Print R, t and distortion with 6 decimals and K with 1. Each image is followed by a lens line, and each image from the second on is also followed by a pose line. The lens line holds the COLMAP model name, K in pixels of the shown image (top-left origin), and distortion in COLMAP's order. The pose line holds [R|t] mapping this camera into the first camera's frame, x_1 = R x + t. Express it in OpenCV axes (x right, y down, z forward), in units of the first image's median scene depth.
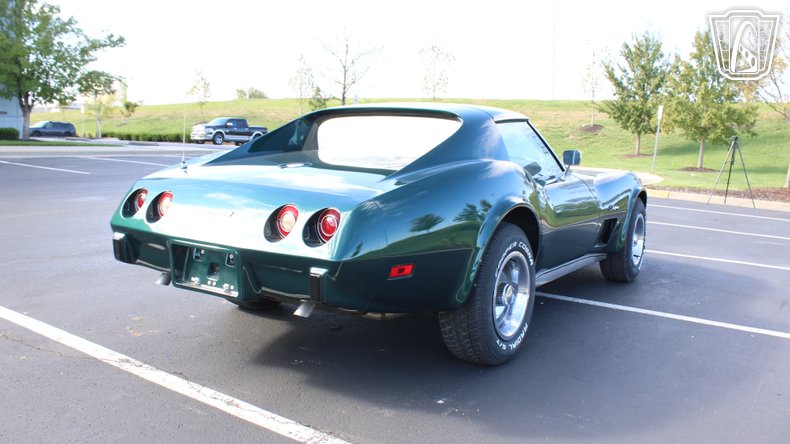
lens RADIAL K [[712.8, 0, 386.1], [0, 712.8, 223.9], [0, 0, 1]] dist [-0.164159, 0.185835]
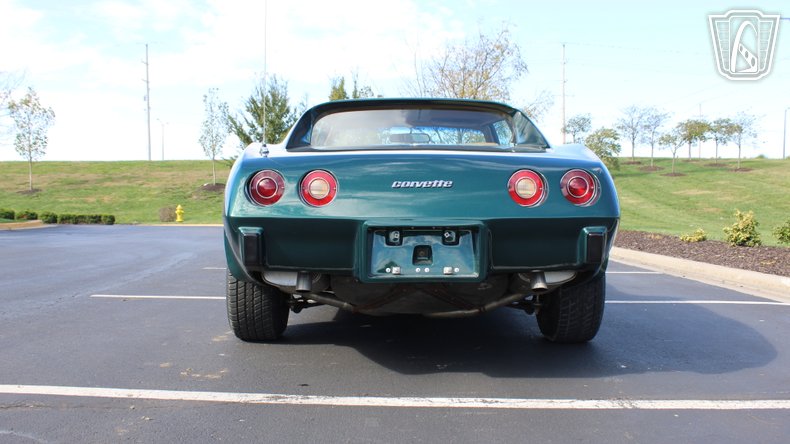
lens RADIAL K [[754.7, 0, 389.2], [0, 754.7, 243.7], [0, 0, 1]] dist [-0.160374, 0.191880]
pose [[0.834137, -0.065408, 0.547665, -0.120746], [0.105607, 0.993512, -0.042193, 0.013660], [-0.541352, 0.093032, 0.835633, 0.043376]]
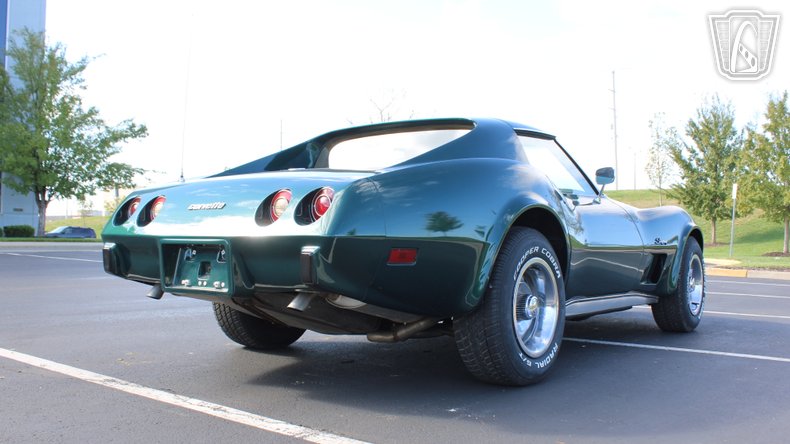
lens RADIAL K [[790.3, 0, 384.4], [0, 790.3, 228.6], [0, 0, 1]] dist [-0.148248, 0.187853]
pose [[0.997551, -0.025817, -0.065007, 0.009602], [0.016110, 0.989206, -0.145641, 0.026324], [0.068065, 0.144237, 0.987199, -0.001949]]
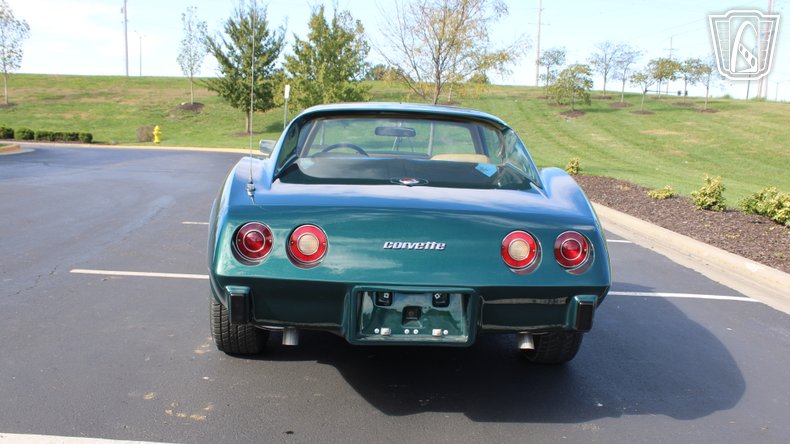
lens RADIAL K [[729.0, 0, 392.1], [0, 729.0, 243.4], [0, 0, 1]] dist [-0.149012, 0.150807]
pose [[0.812736, -0.106022, 0.572904, -0.117349], [0.073183, 0.994093, 0.080148, -0.014047], [-0.578017, -0.023212, 0.815695, 0.050338]]
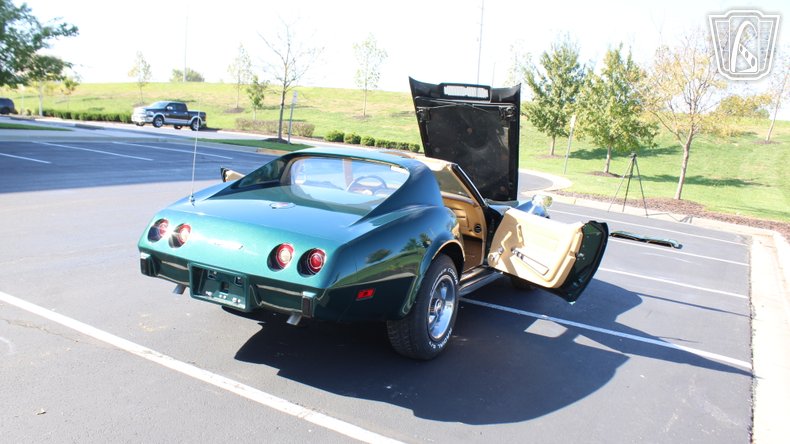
lens RADIAL K [[689.3, 0, 374.0], [0, 689.3, 228.5], [0, 0, 1]] dist [-0.164251, 0.161481]
pose [[0.995200, 0.034309, 0.091646, -0.013266], [-0.037524, 0.998731, 0.033586, -0.015907], [-0.090377, -0.036864, 0.995225, -0.049502]]
